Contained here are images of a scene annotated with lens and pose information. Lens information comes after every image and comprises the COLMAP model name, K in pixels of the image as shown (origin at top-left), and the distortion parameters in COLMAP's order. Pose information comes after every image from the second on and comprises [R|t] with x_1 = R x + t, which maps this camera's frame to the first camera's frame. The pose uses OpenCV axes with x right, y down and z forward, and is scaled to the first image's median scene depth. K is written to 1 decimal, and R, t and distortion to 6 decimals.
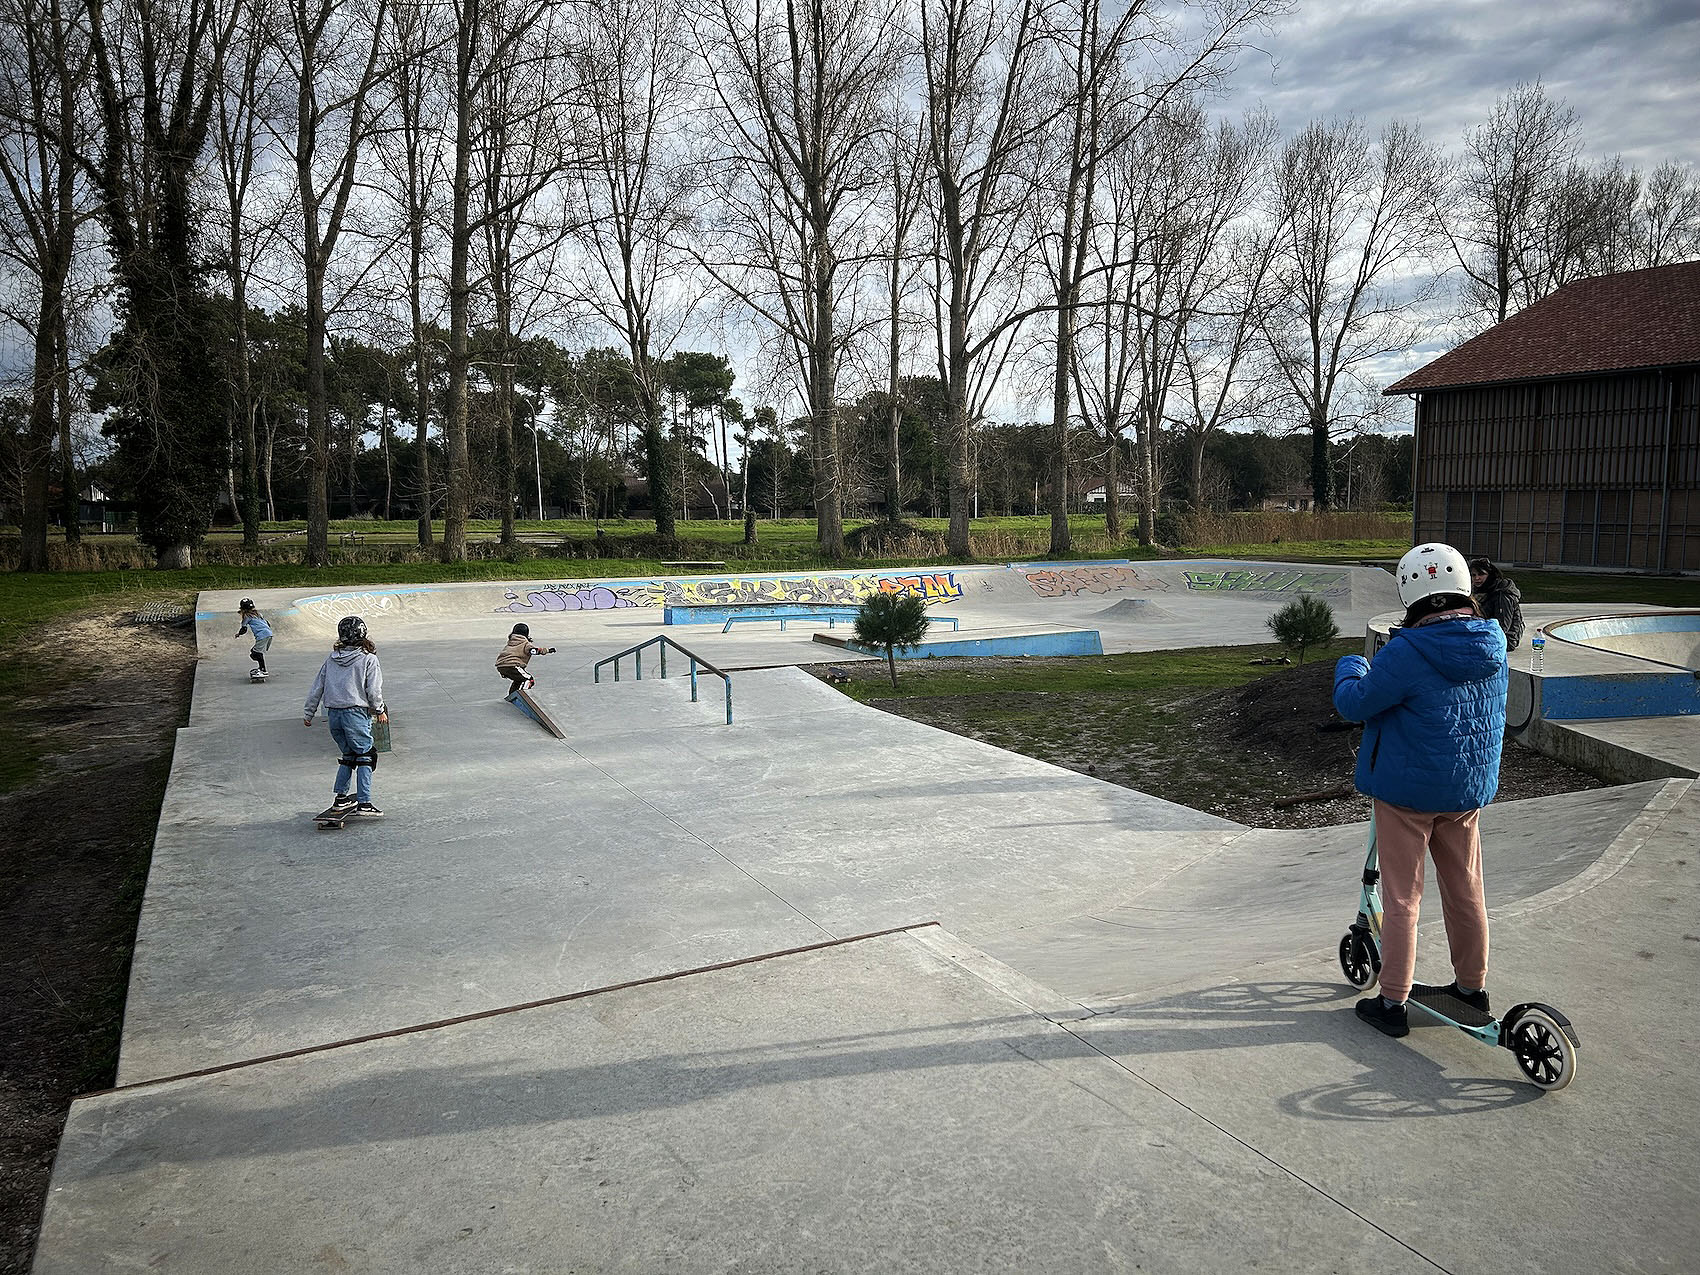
lens RADIAL K [[1272.3, 0, 855.2], [0, 1272.3, 644.2], [0, 0, 1]] dist [0.073048, -0.101631]
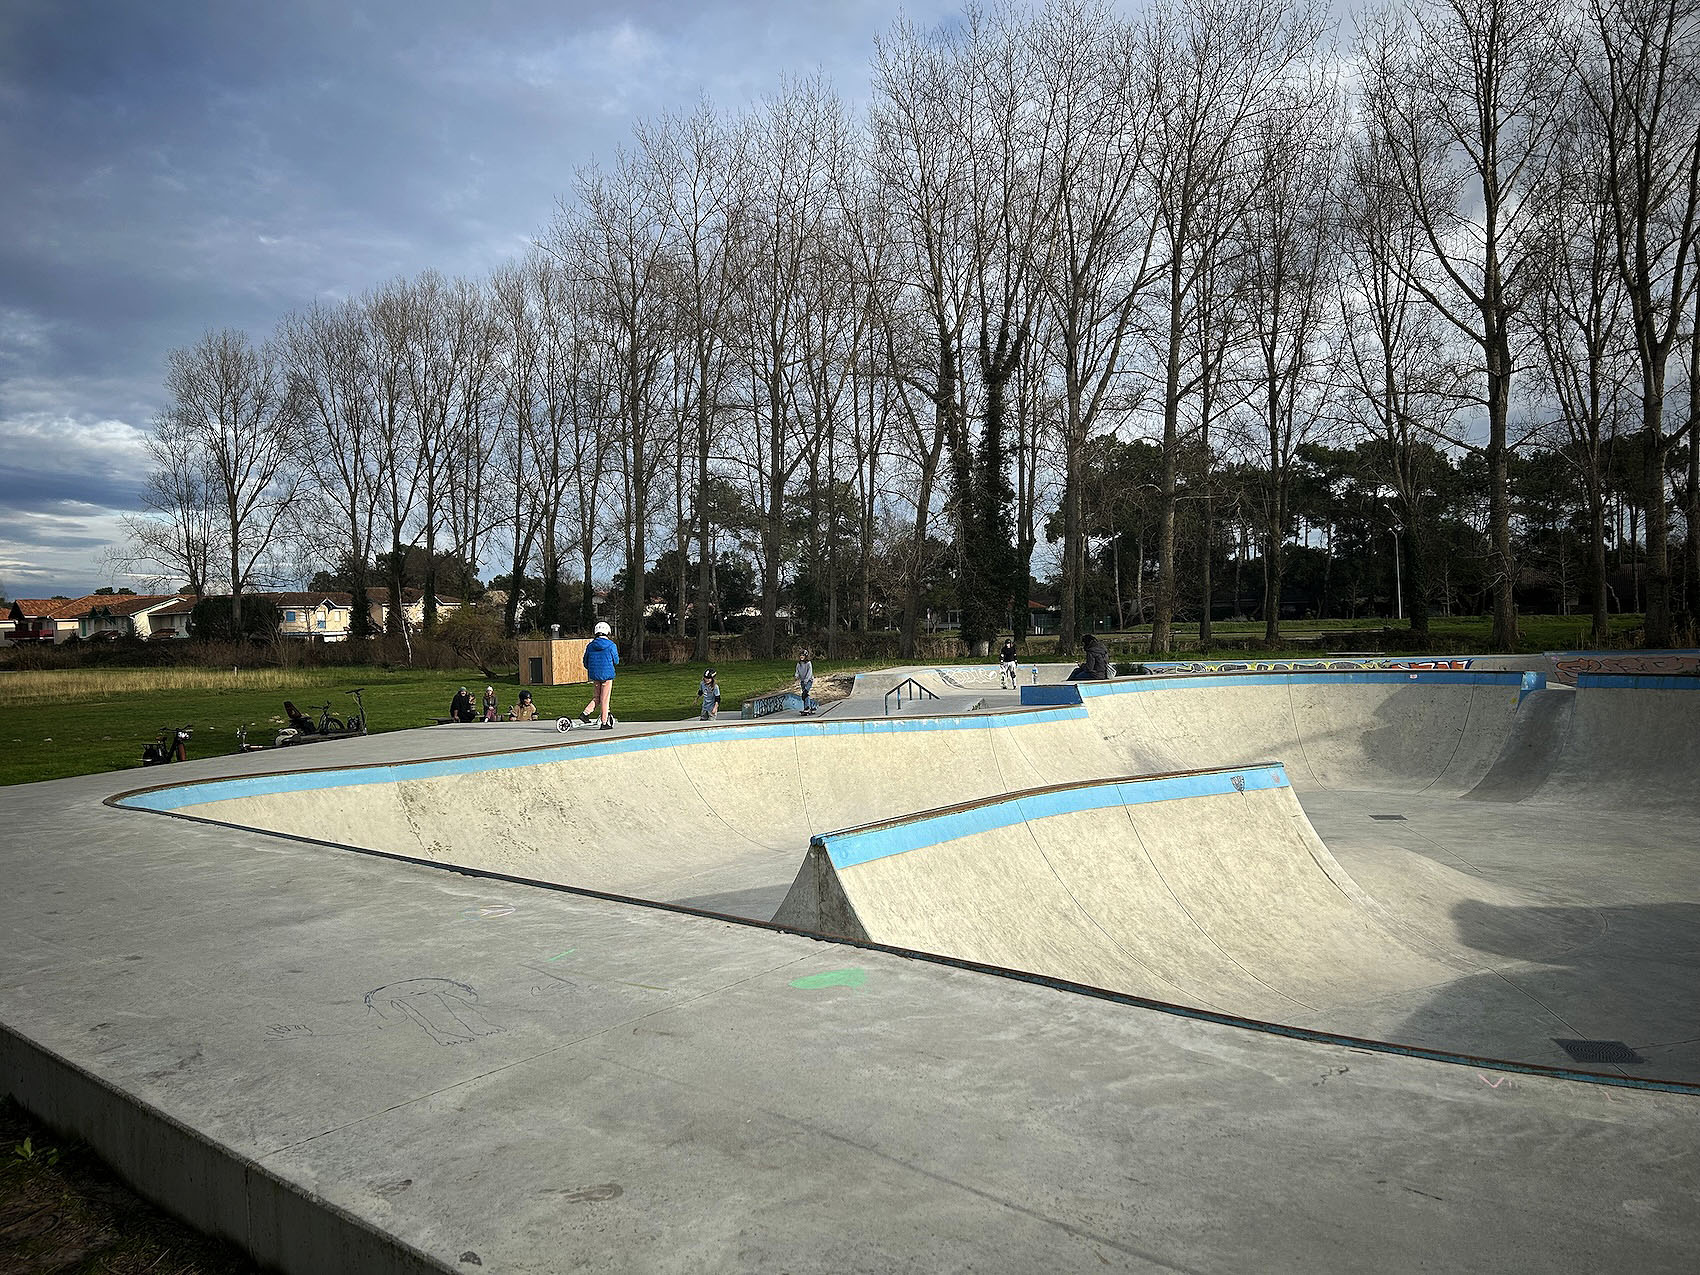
lens RADIAL K [[1268.4, 0, 850.0], [0, 1268.4, 637.5], [0, 0, 1]] dist [0.088194, -0.111895]
pose [[0.733282, -0.005732, -0.679901, 0.288703], [-0.050075, 0.996794, -0.062410, 0.012917], [0.678079, 0.079811, 0.730643, -0.123635]]
